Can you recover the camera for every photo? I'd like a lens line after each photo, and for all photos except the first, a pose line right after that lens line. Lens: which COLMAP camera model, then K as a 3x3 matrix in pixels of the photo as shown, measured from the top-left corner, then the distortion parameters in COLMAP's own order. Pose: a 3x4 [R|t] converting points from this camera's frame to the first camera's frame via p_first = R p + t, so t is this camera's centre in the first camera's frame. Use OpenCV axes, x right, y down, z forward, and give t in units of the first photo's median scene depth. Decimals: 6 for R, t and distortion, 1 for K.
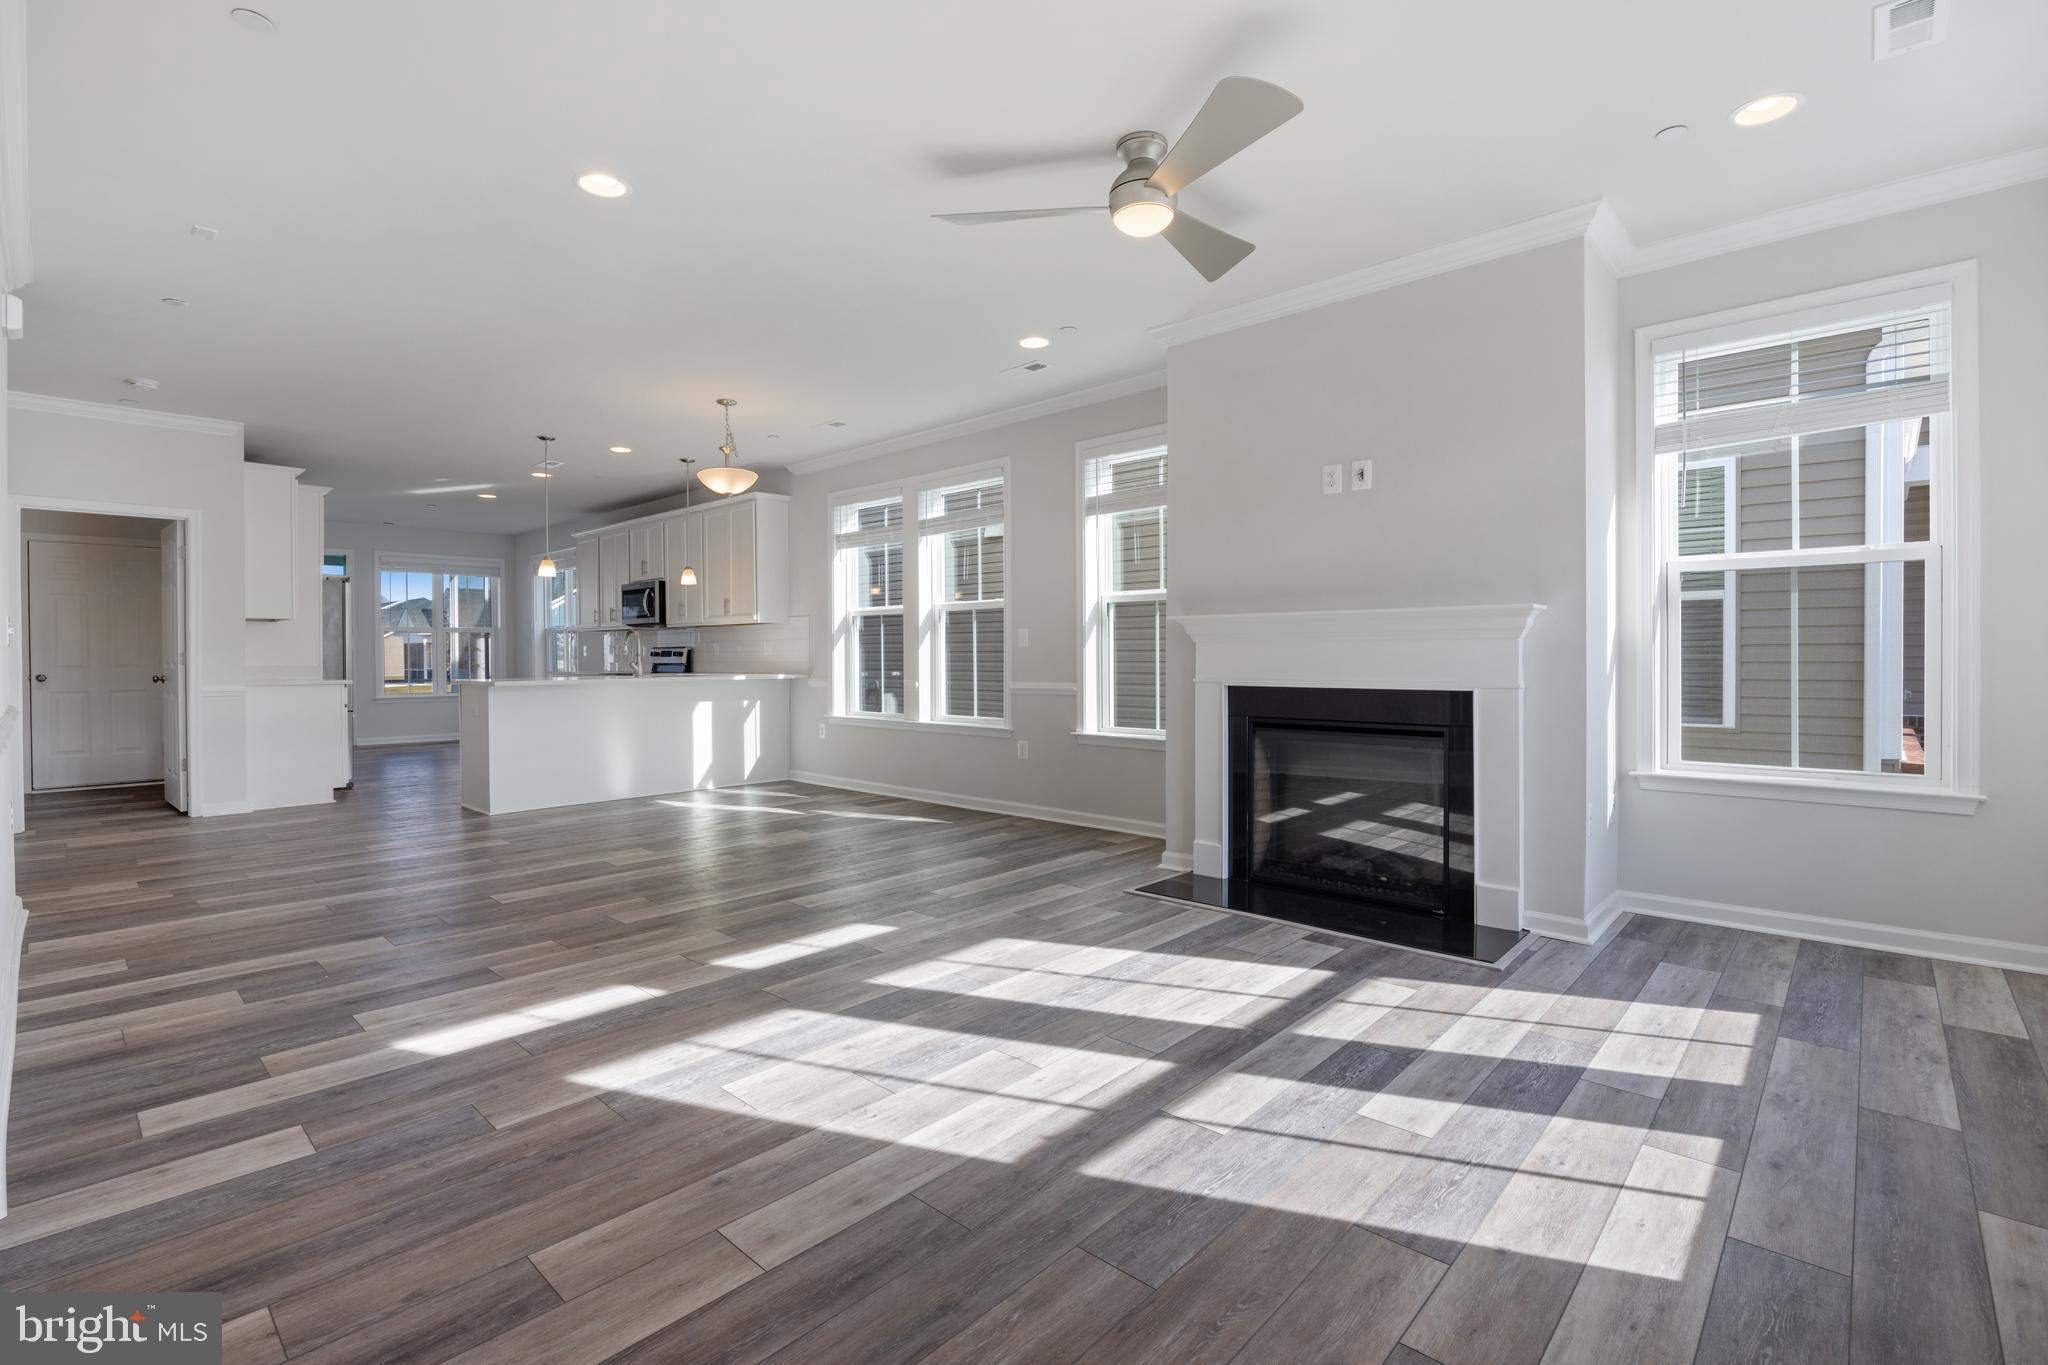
lens RADIAL K [[925.7, 0, 1017.8], [0, 925.7, 662.9], [0, 0, 1]] dist [-0.015699, 0.000569]
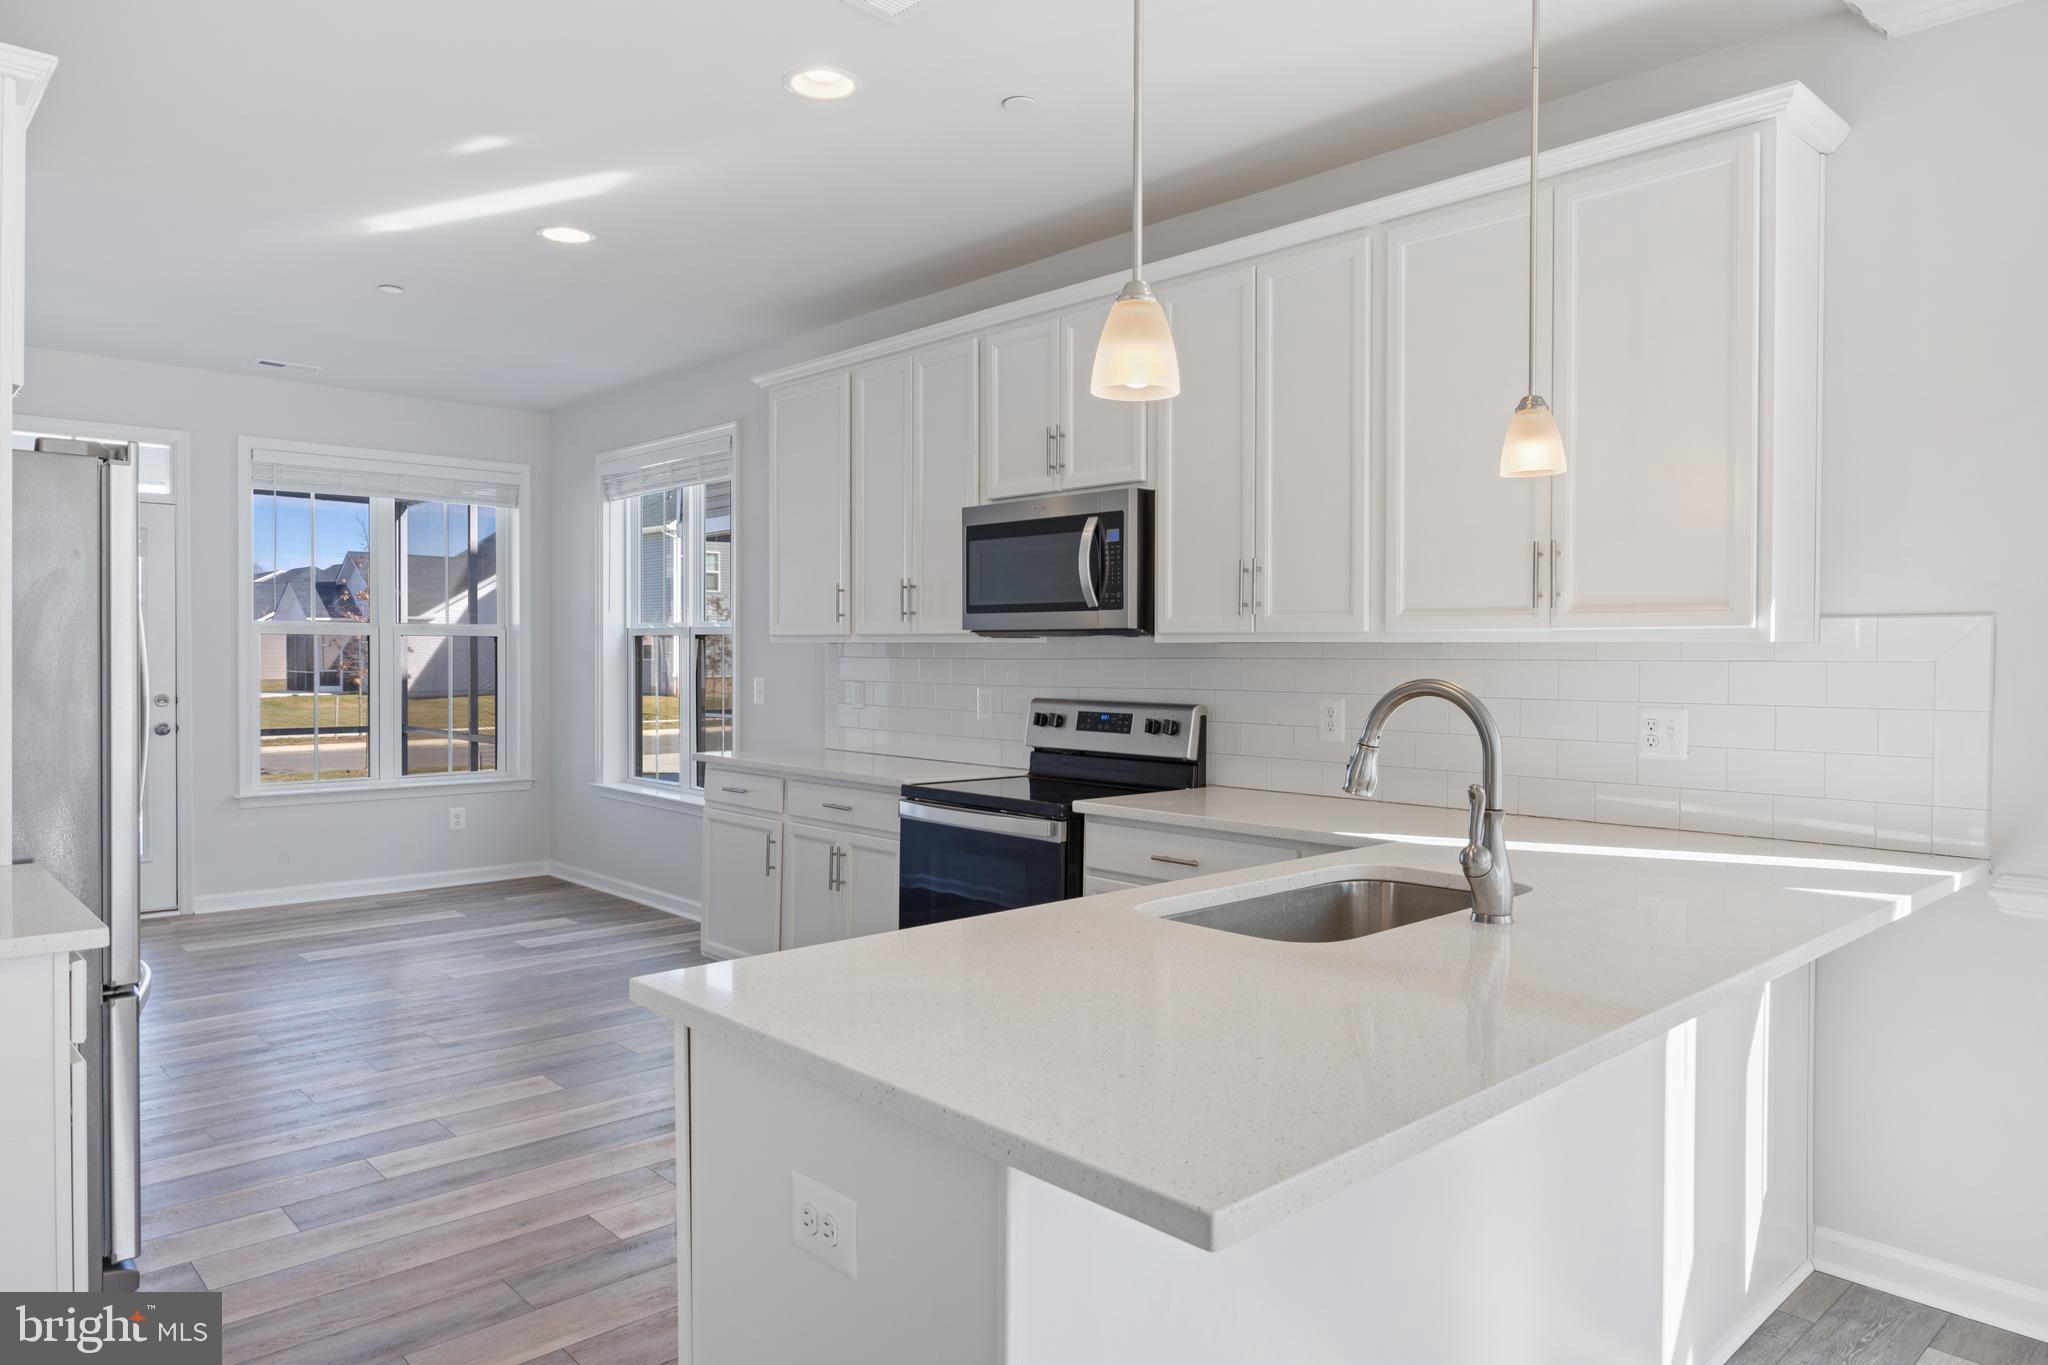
lens RADIAL K [[1318.8, 0, 1024.0], [0, 1318.8, 682.5], [0, 0, 1]] dist [-0.001750, -0.000629]
pose [[0.996953, 0.011732, -0.077120, -0.402827], [-0.010689, 0.999846, 0.013923, -0.032401], [0.077271, -0.013056, 0.996925, 0.581515]]
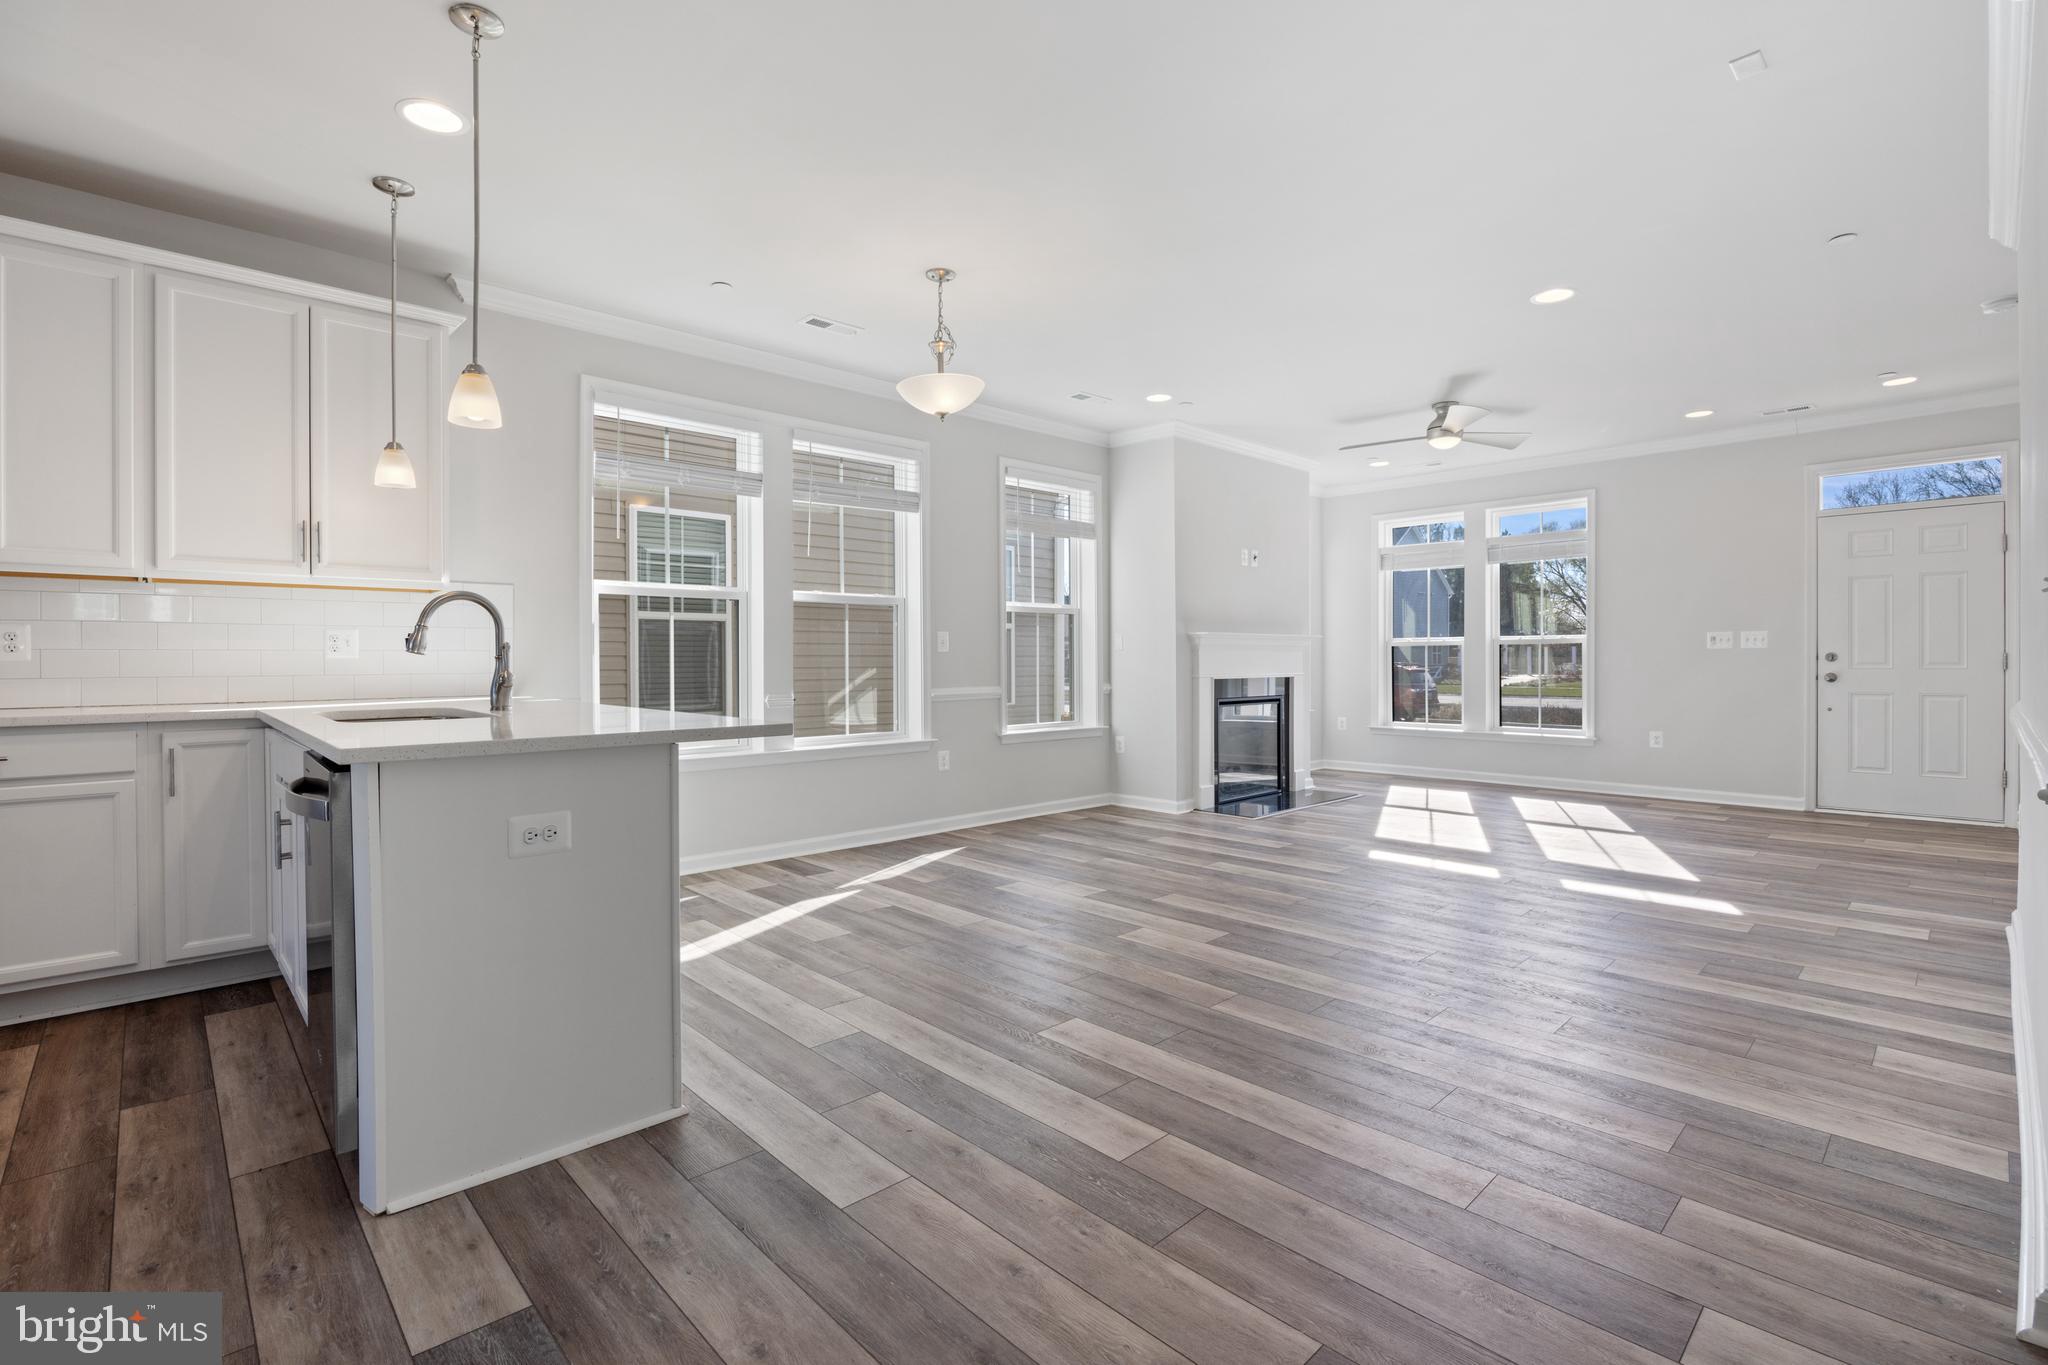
lens RADIAL K [[925.7, 0, 1017.8], [0, 925.7, 662.9], [0, 0, 1]] dist [-0.015699, 0.000569]
pose [[0.065715, -0.000090, 0.997838, -0.653163], [0.012500, 0.999922, -0.000733, -0.003109], [-0.997760, 0.012521, 0.065711, 0.610437]]
